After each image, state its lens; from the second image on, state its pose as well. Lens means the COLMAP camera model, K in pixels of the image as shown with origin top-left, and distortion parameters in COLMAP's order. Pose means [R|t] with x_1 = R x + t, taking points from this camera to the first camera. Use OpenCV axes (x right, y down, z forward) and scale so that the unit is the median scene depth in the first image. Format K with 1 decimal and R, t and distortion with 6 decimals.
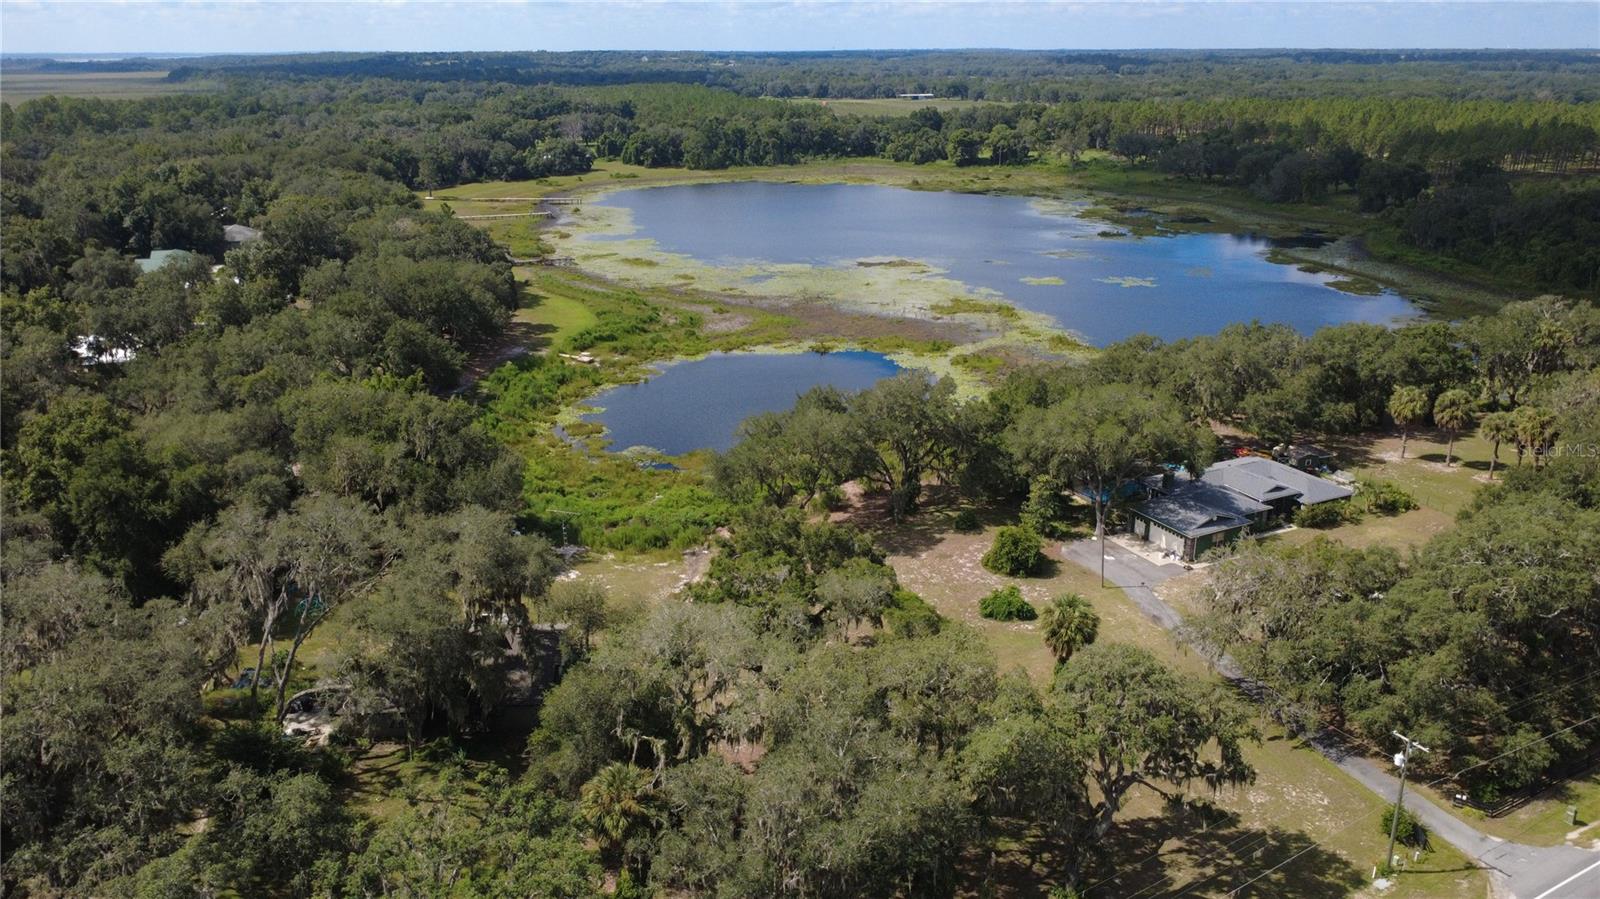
lens RADIAL K [[1163.4, 0, 799.4], [0, 1163.4, 450.8], [0, 0, 1]] dist [-0.005841, 0.006180]
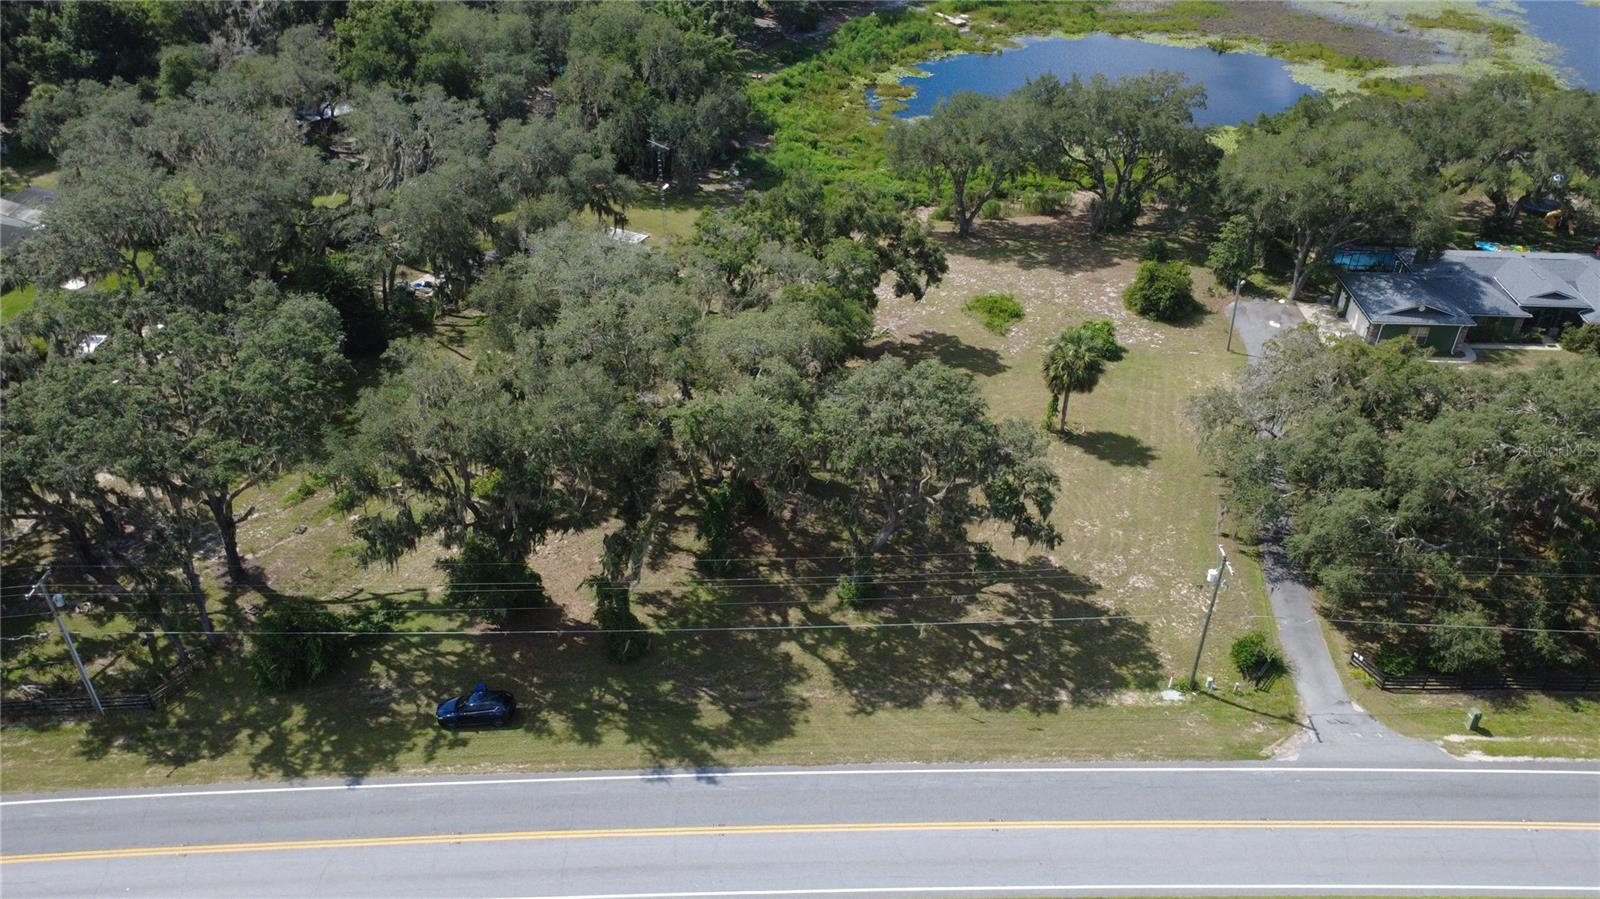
lens RADIAL K [[1163.4, 0, 798.6], [0, 1163.4, 450.9], [0, 0, 1]] dist [-0.005841, 0.006180]
pose [[0.869211, 0.284412, -0.404453, 0.330129], [-0.168034, 0.939232, 0.299345, -0.018829], [0.465013, -0.192232, 0.864182, 0.065021]]
